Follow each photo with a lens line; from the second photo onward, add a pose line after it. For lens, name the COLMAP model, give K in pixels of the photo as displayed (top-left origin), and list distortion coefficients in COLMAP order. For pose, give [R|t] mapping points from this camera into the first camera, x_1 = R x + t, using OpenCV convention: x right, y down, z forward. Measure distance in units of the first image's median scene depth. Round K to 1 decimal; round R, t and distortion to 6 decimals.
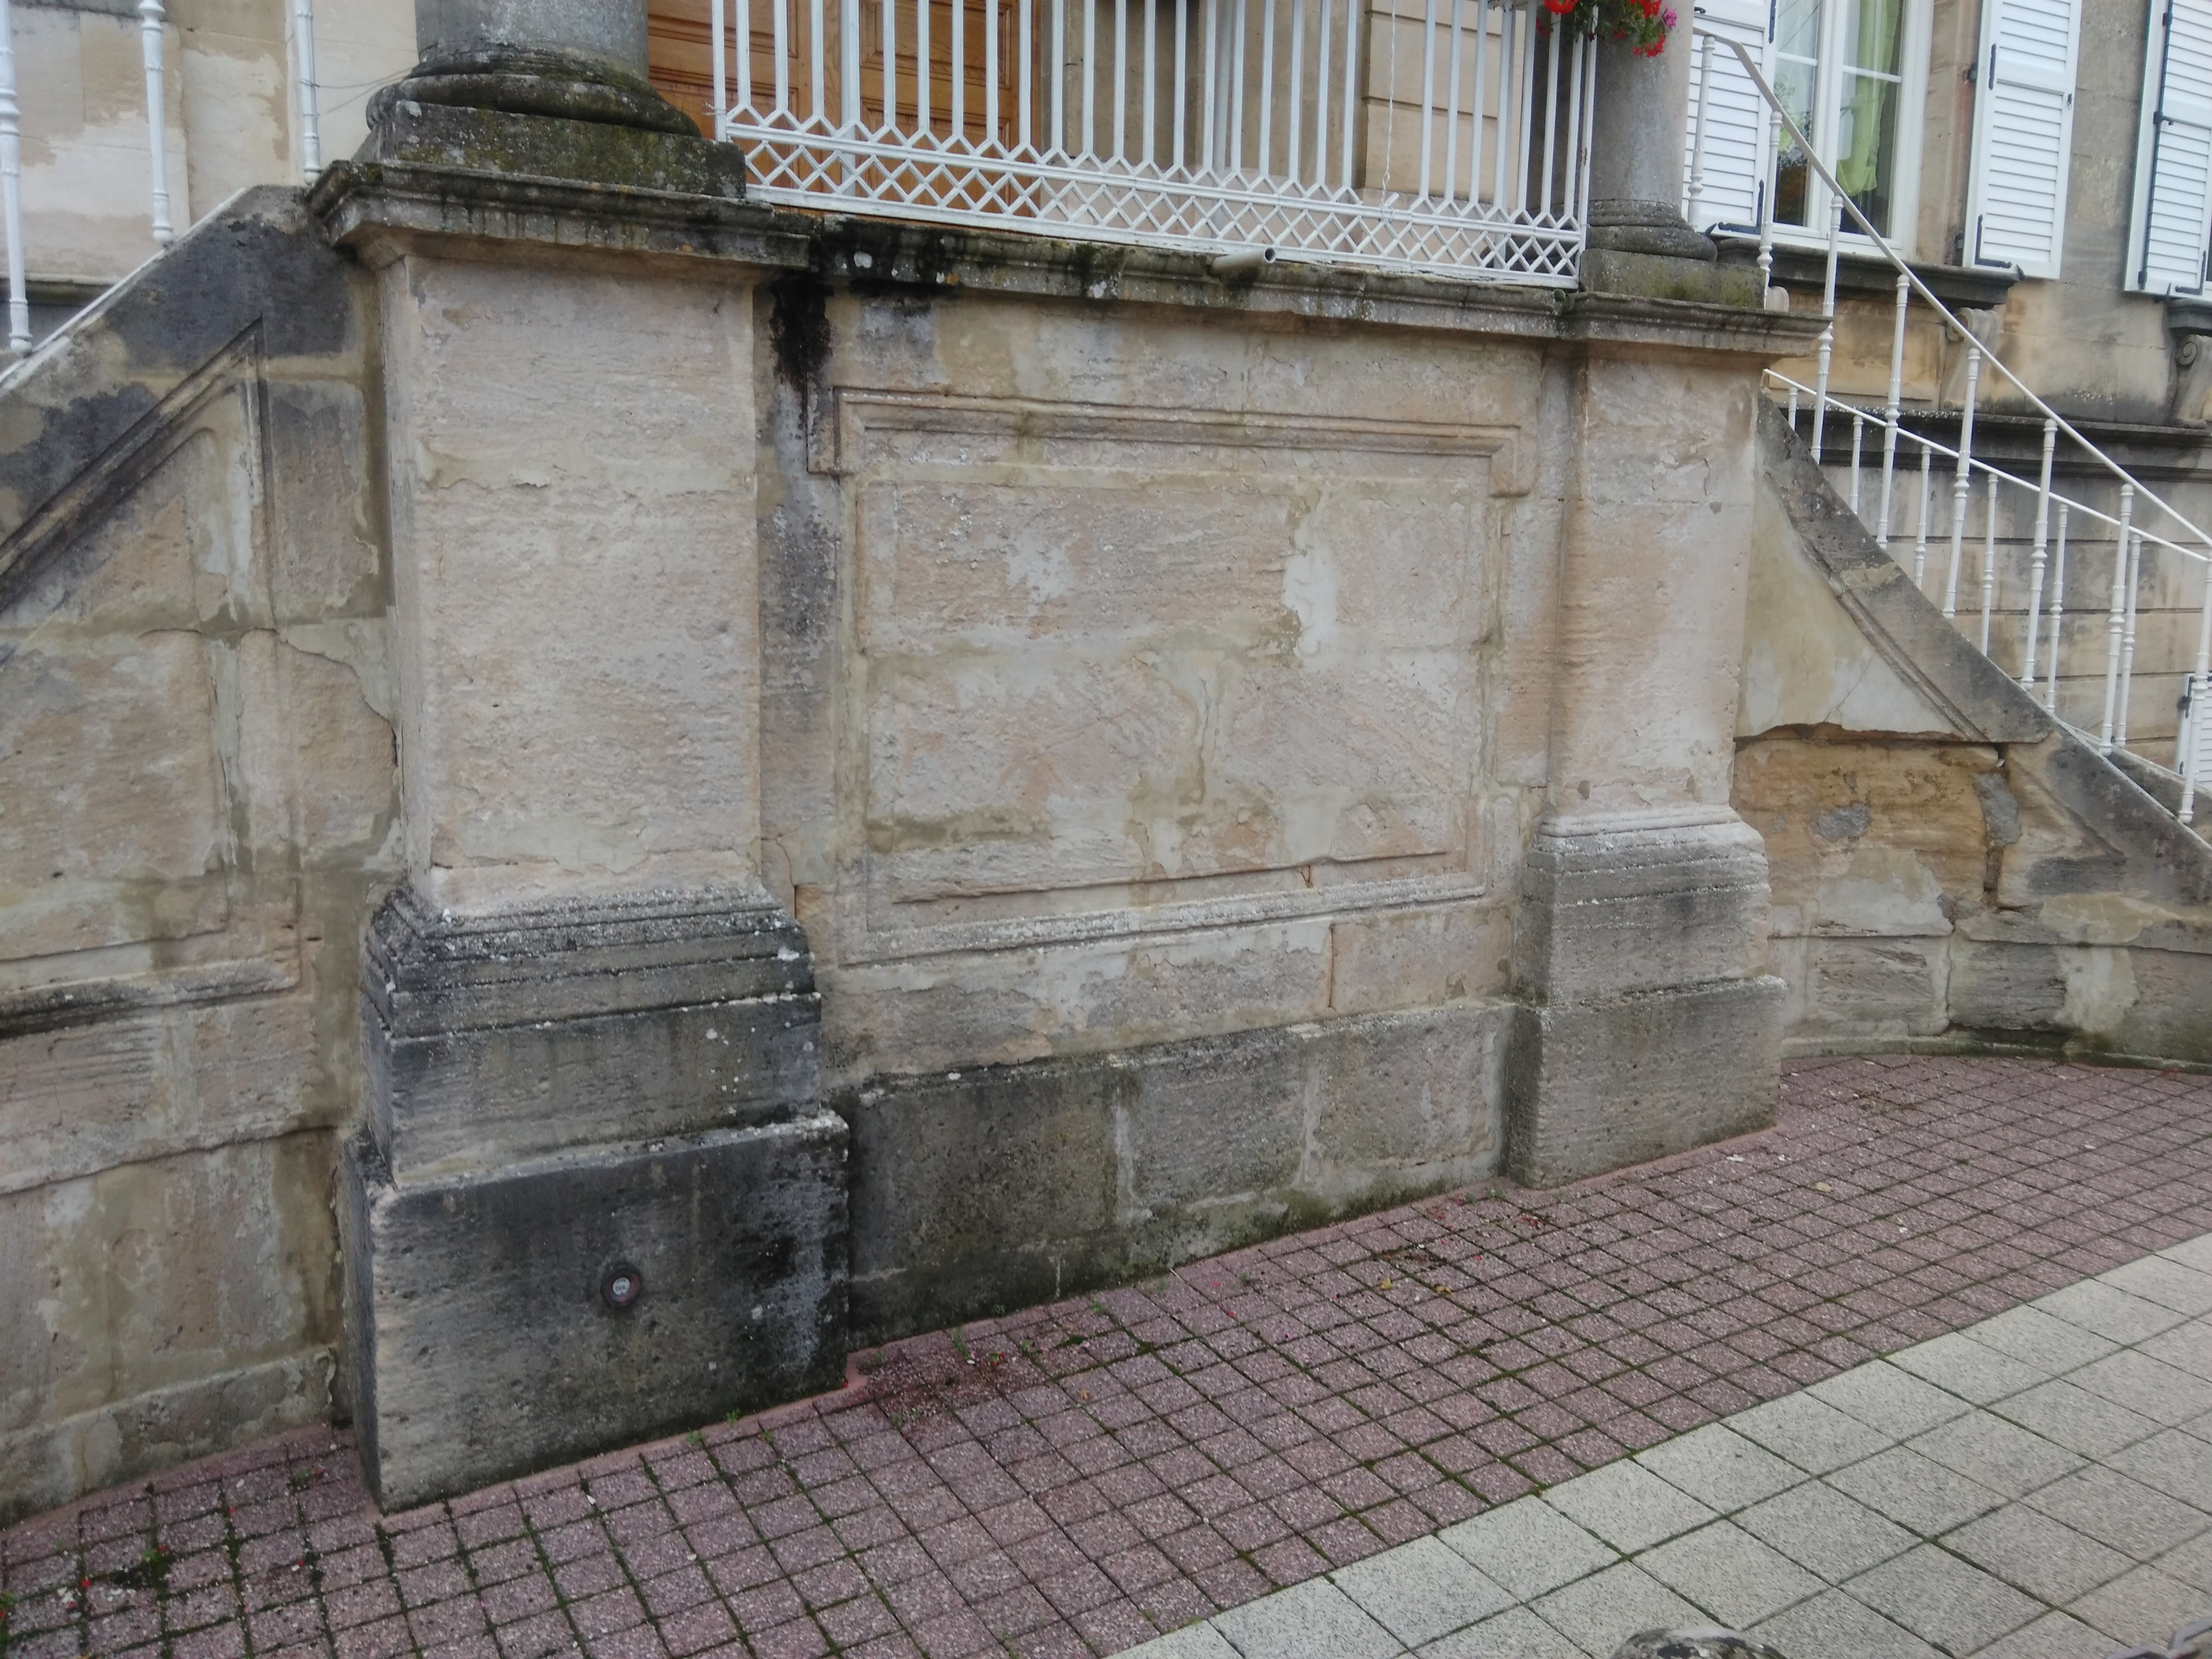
lens RADIAL K [[1802.4, 0, 1087.1], [0, 1802.4, 826.2], [0, 0, 1]] dist [0.033886, -0.032771]
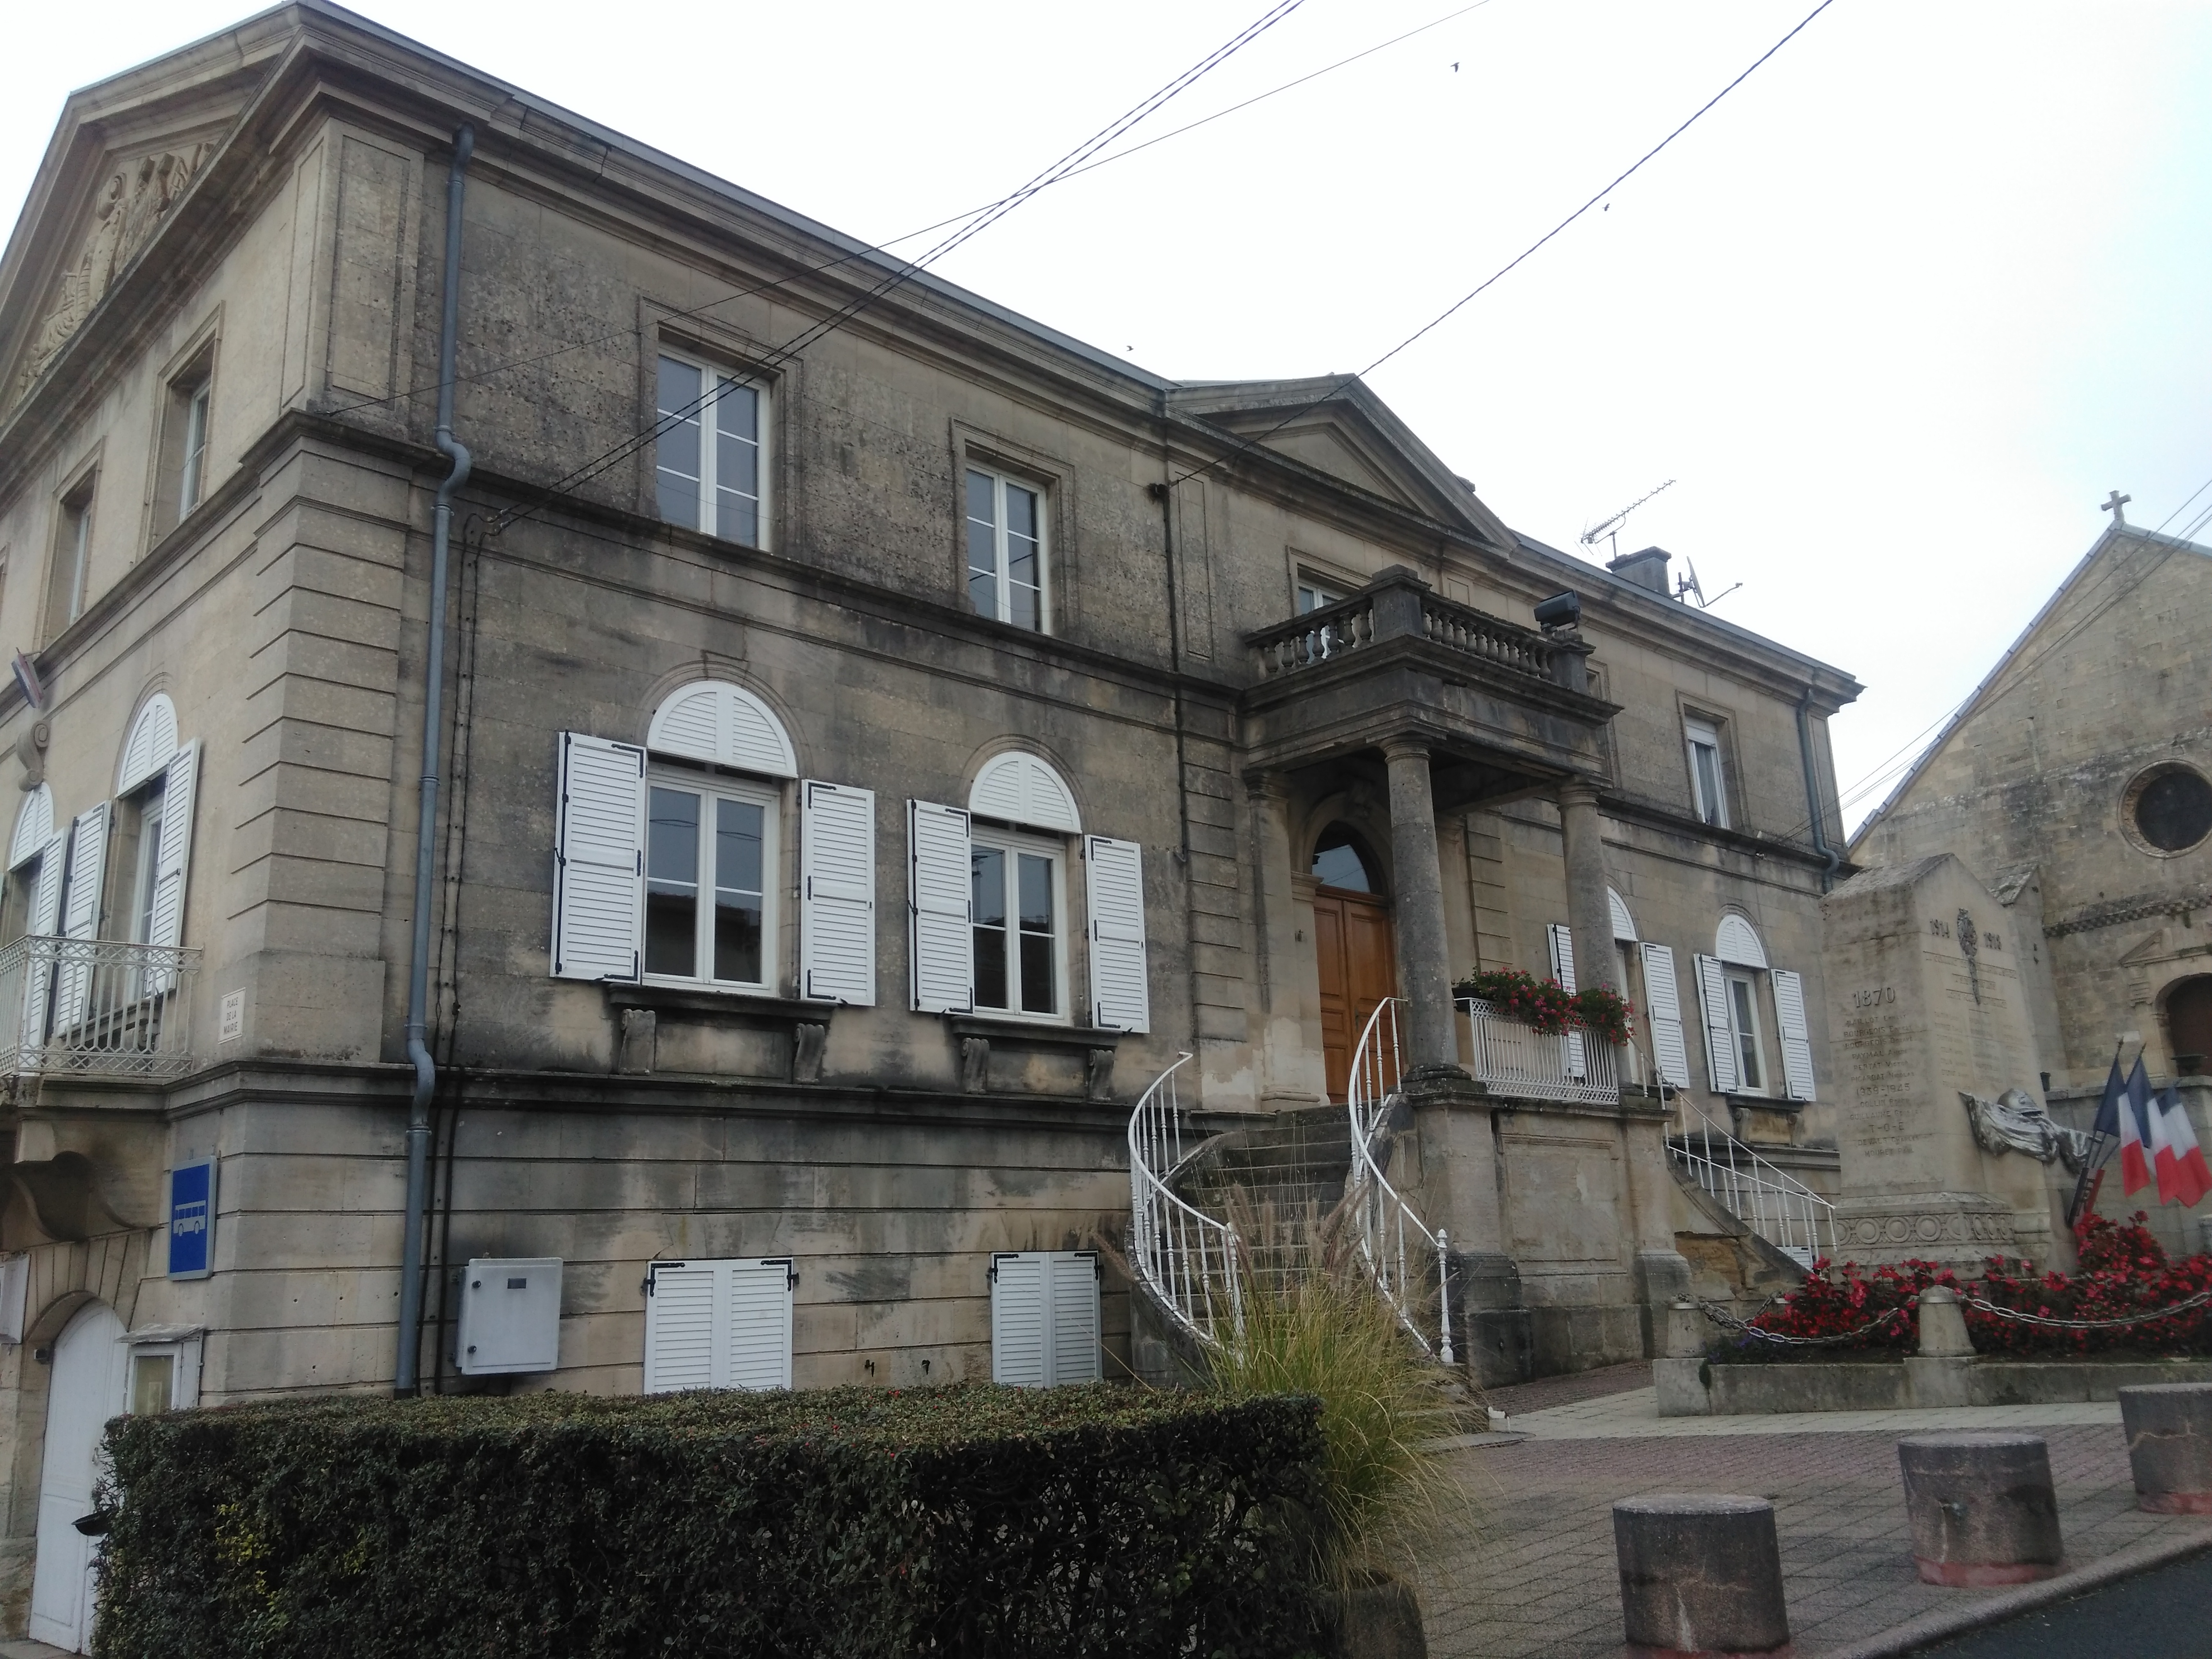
lens RADIAL K [[1802.4, 0, 1104.3], [0, 1802.4, 836.8], [0, 0, 1]] dist [0.033886, -0.032771]
pose [[0.969703, 0.012356, 0.243972, -1.659213], [0.086406, 0.916808, -0.389867, 0.553390], [-0.228493, 0.399136, 0.887964, -2.267224]]
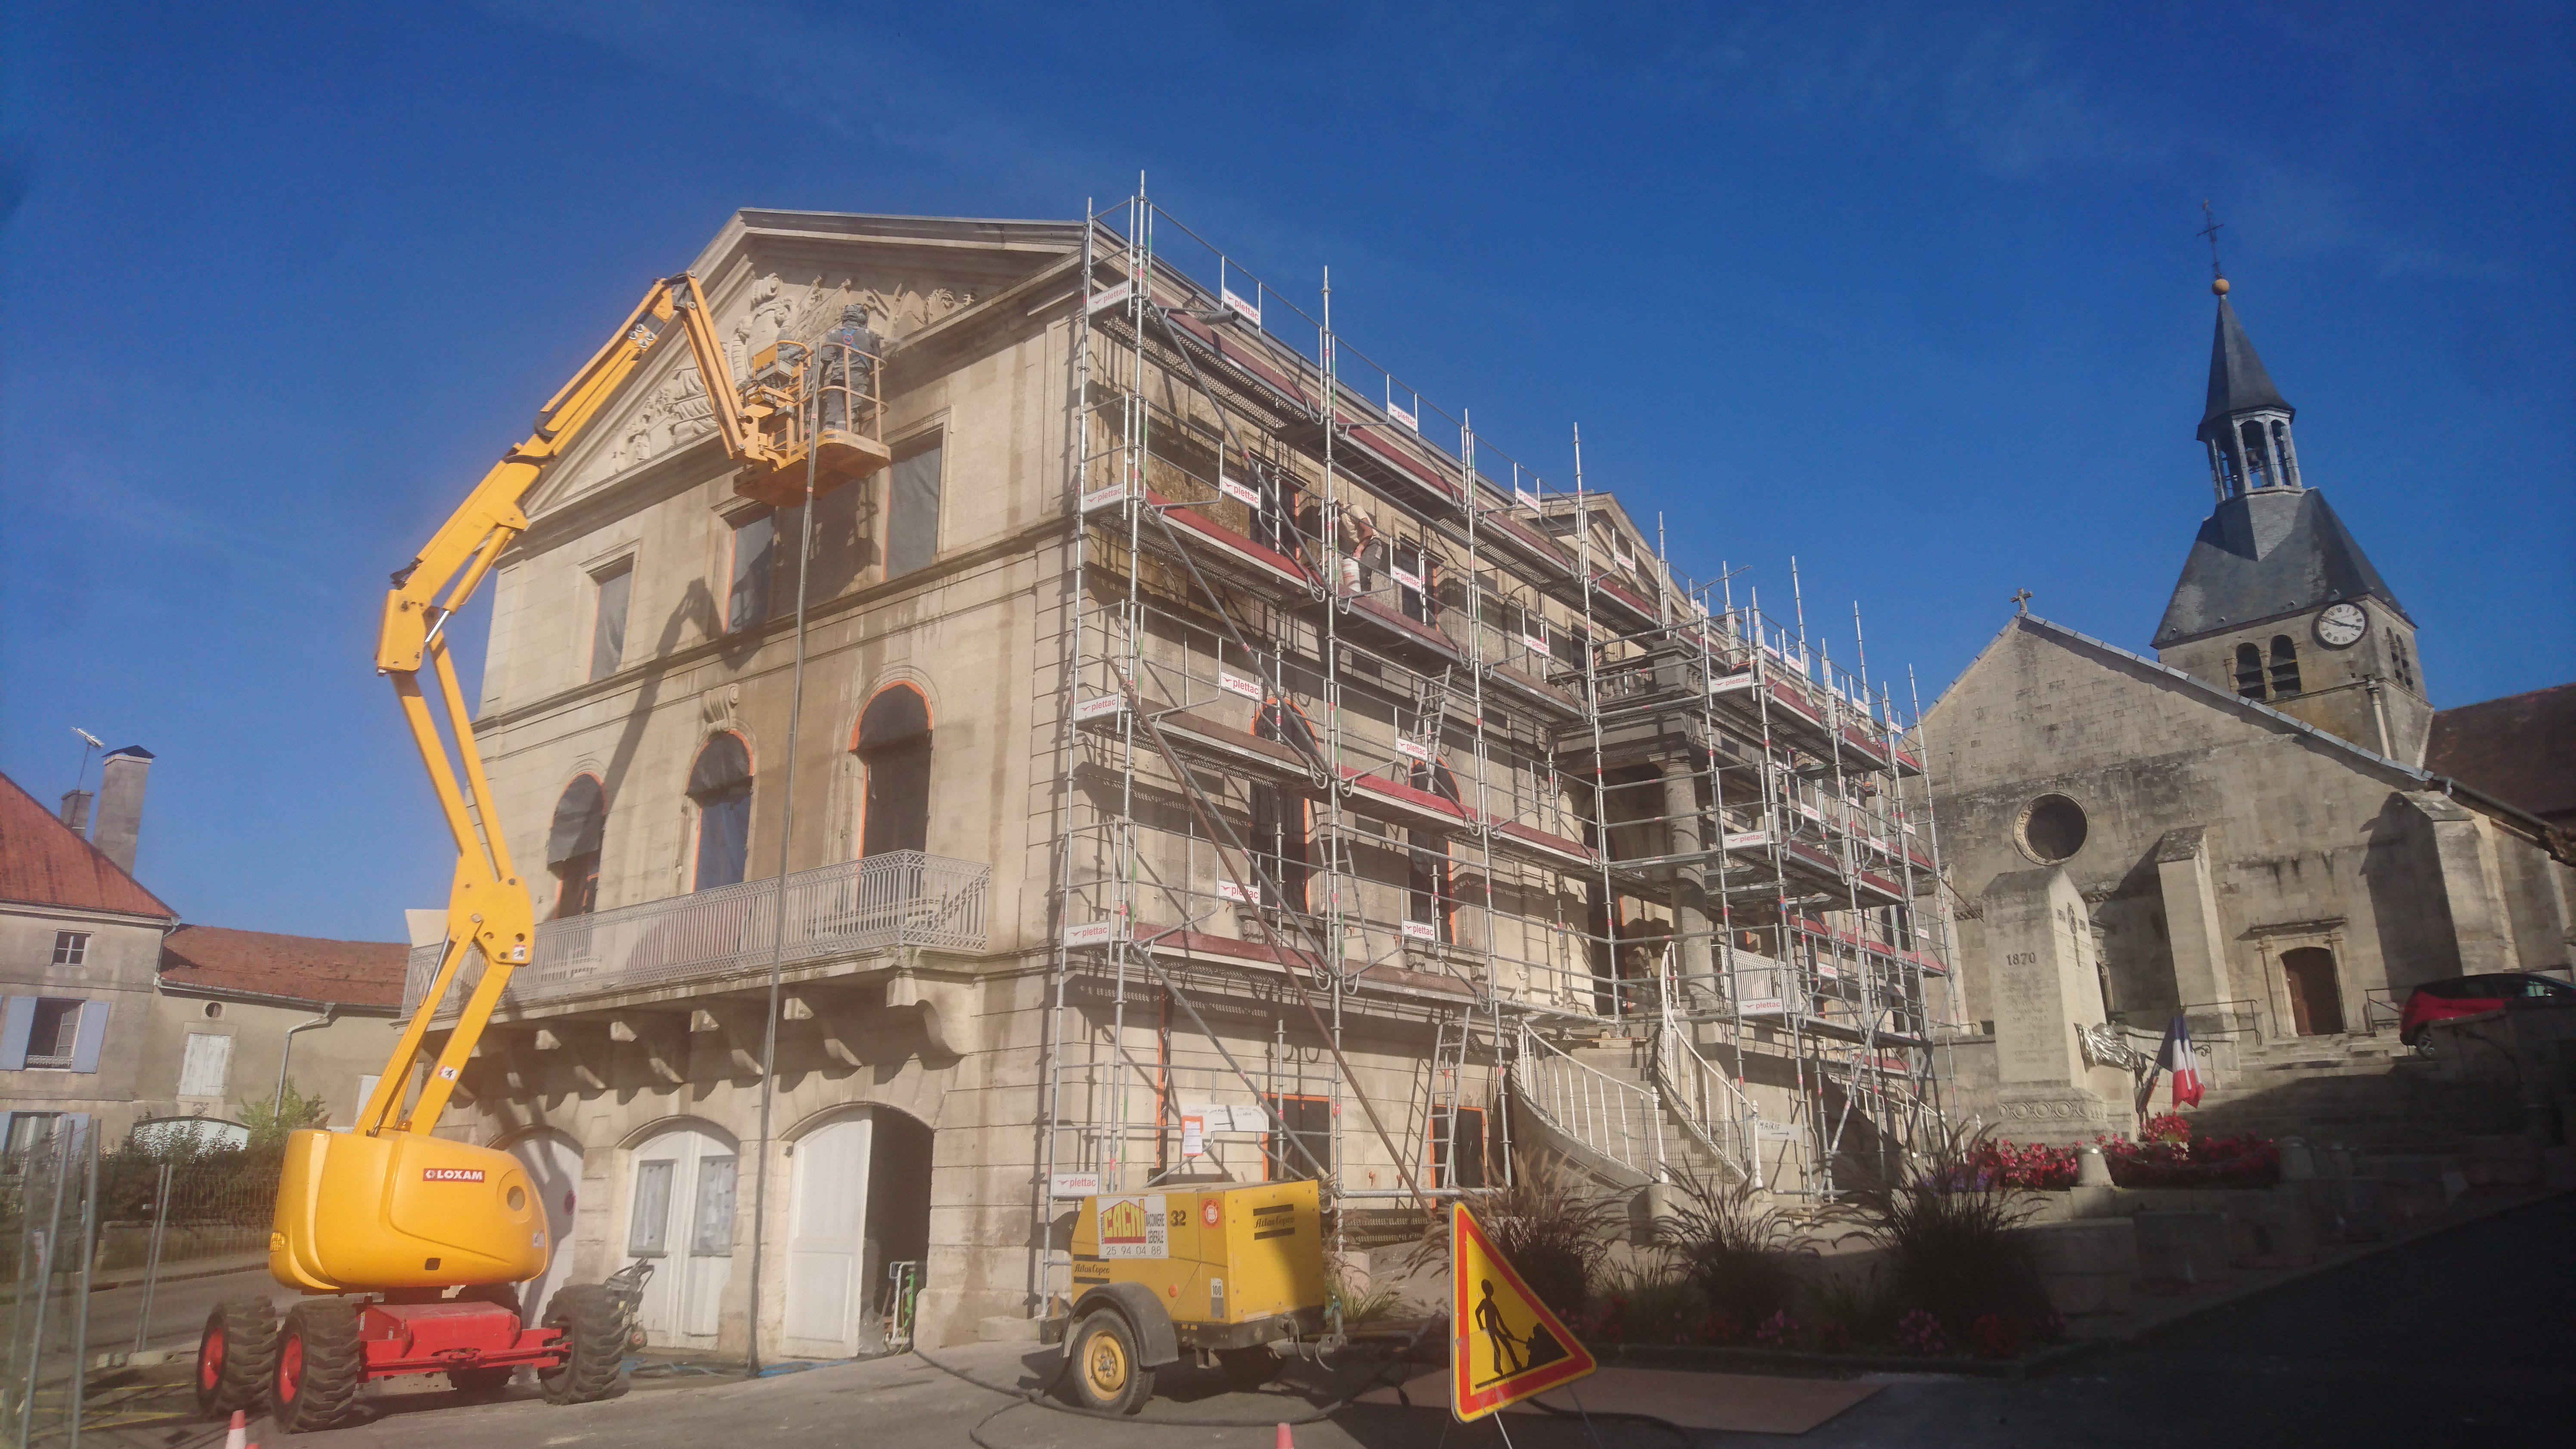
lens RADIAL K [[1587.2, 0, 1270.2], [0, 1587.2, 743.4], [0, 0, 1]] dist [0.029141, -0.018172]
pose [[0.927071, 0.083830, 0.365392, -2.886333], [0.077420, 0.910855, -0.405401, 0.722777], [-0.366804, 0.404124, 0.837937, -2.674270]]
